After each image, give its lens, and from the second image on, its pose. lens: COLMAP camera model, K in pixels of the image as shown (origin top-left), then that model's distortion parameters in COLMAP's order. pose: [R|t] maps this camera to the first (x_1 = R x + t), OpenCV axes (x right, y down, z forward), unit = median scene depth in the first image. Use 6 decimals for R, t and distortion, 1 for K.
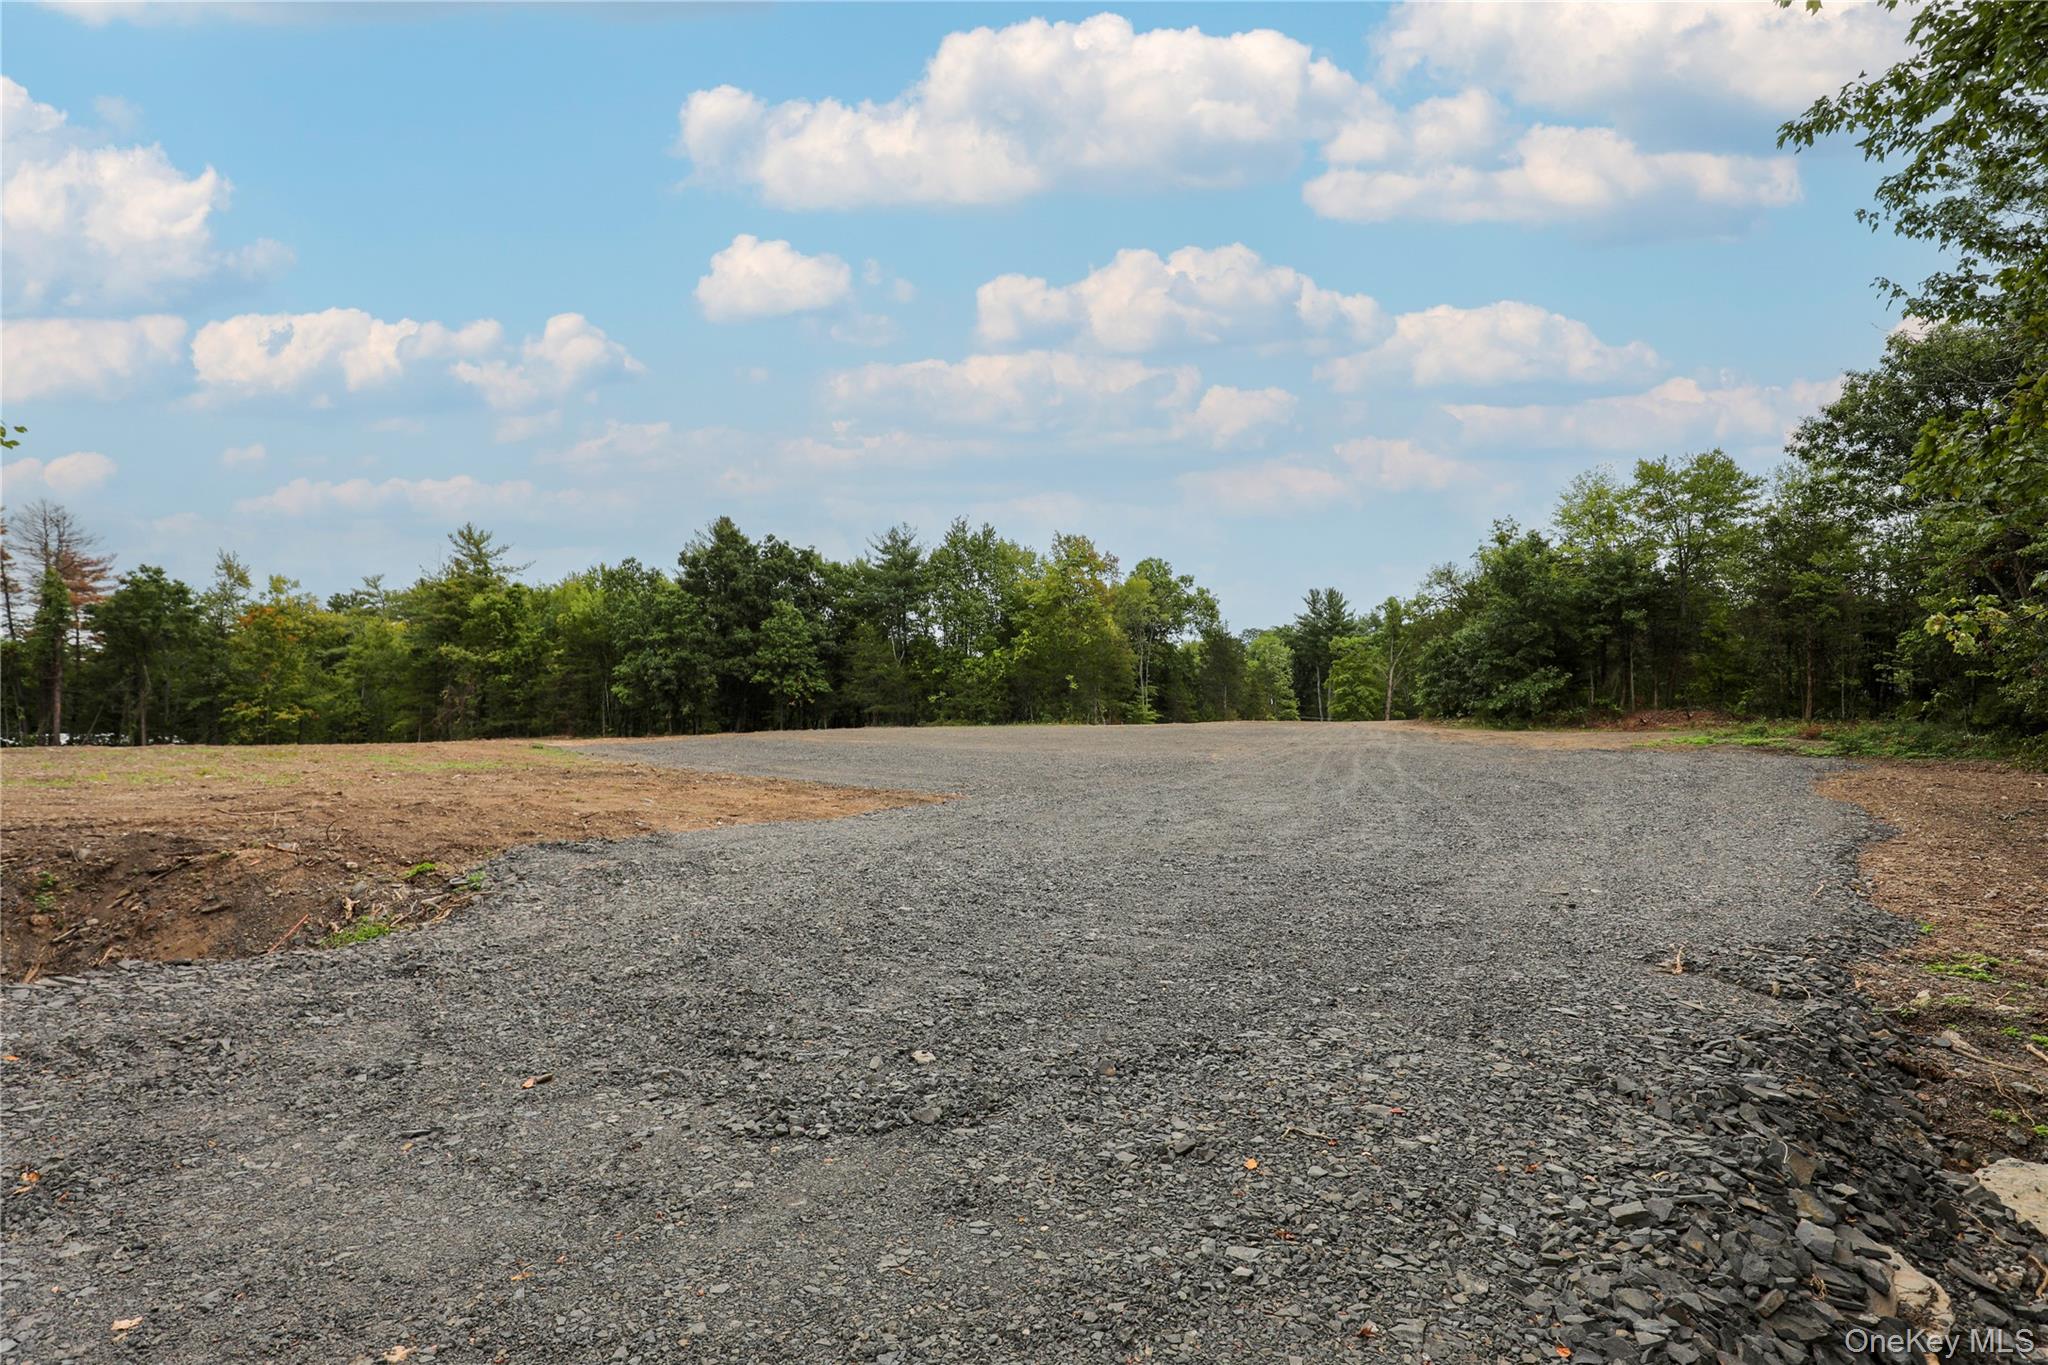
lens RADIAL K [[932.7, 0, 1019.5], [0, 932.7, 686.1], [0, 0, 1]] dist [-0.040046, 0.008063]
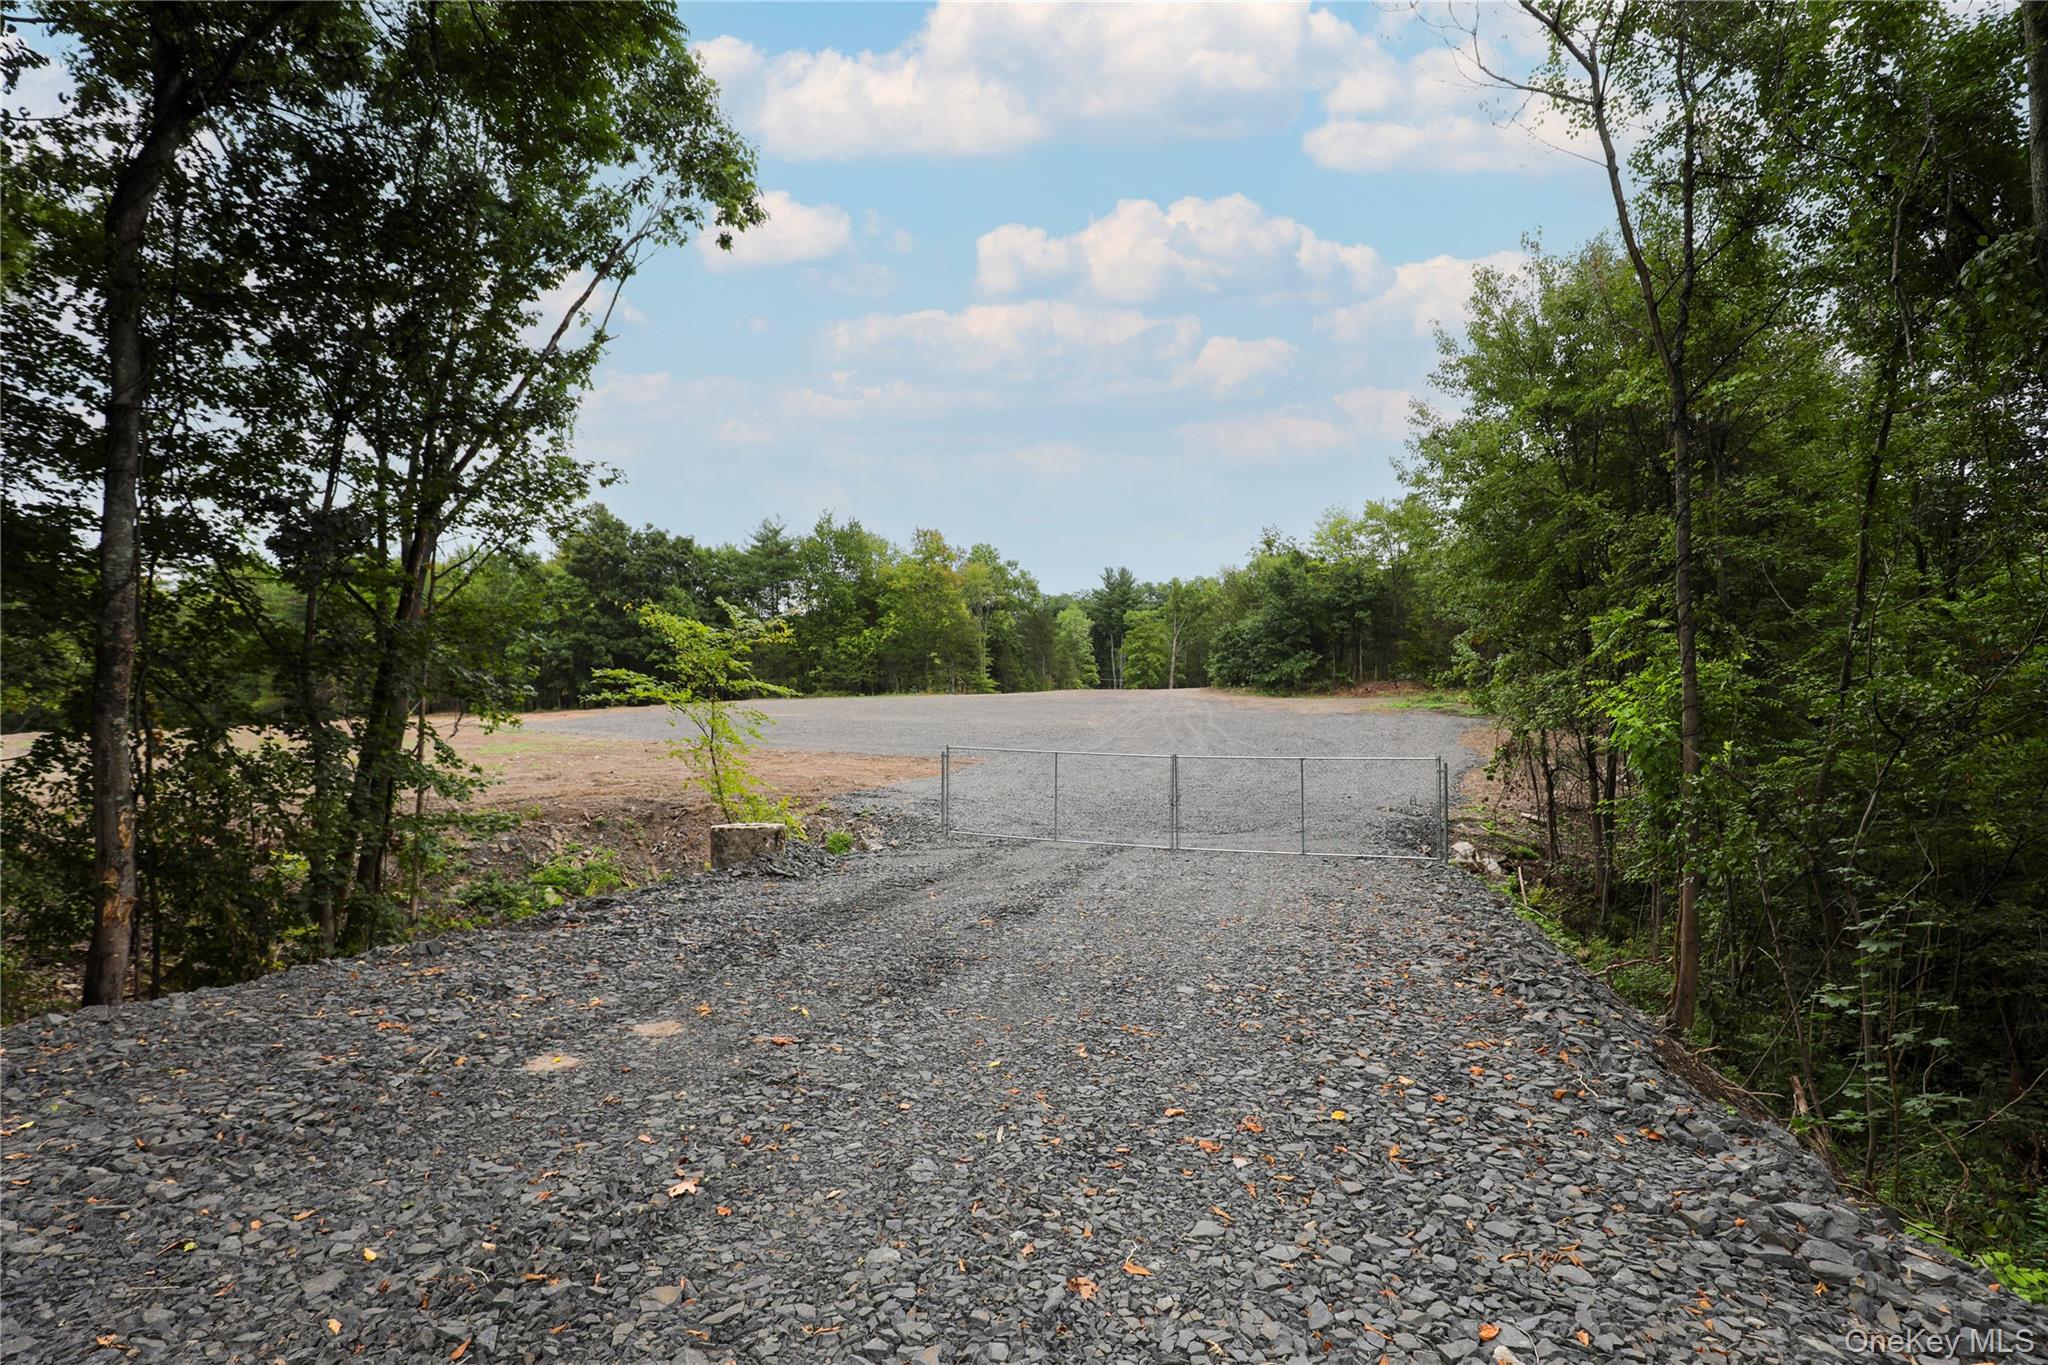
lens RADIAL K [[932.7, 0, 1019.5], [0, 932.7, 686.1], [0, 0, 1]] dist [-0.040046, 0.008063]
pose [[0.970632, -0.015402, 0.240075, -0.117312], [0.003742, 0.998794, 0.048950, -0.025233], [-0.240540, -0.046614, 0.969519, -0.163642]]
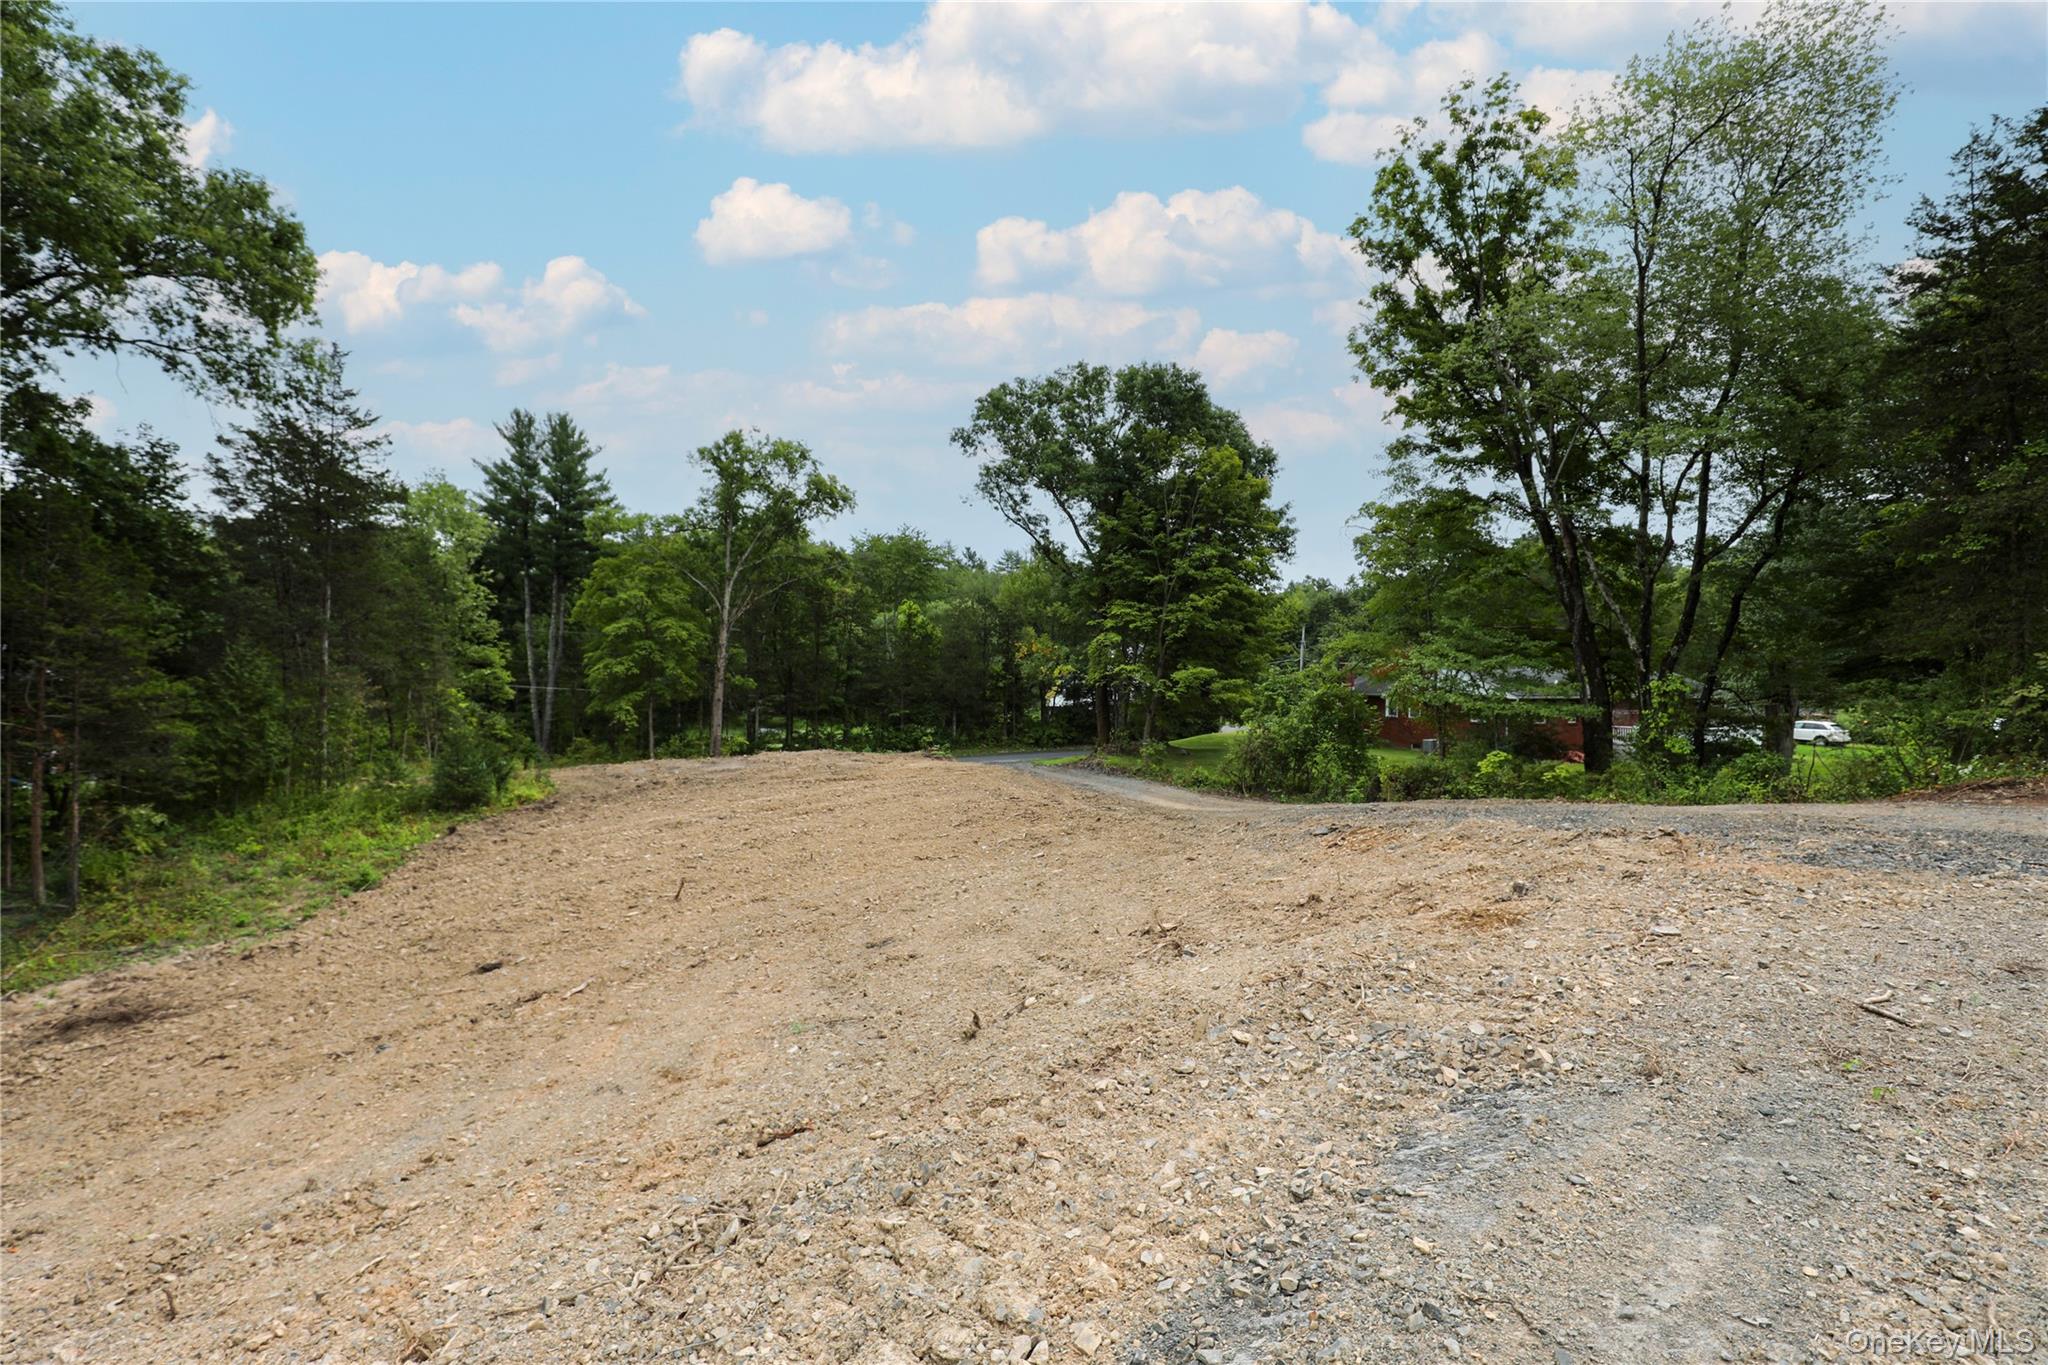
lens RADIAL K [[932.7, 0, 1019.5], [0, 932.7, 686.1], [0, 0, 1]] dist [-0.040046, 0.008063]
pose [[0.599718, 0.003021, 0.800206, 0.173580], [-0.032993, 0.999236, 0.020954, 0.026160], [-0.799531, -0.038967, 0.599359, 0.910277]]
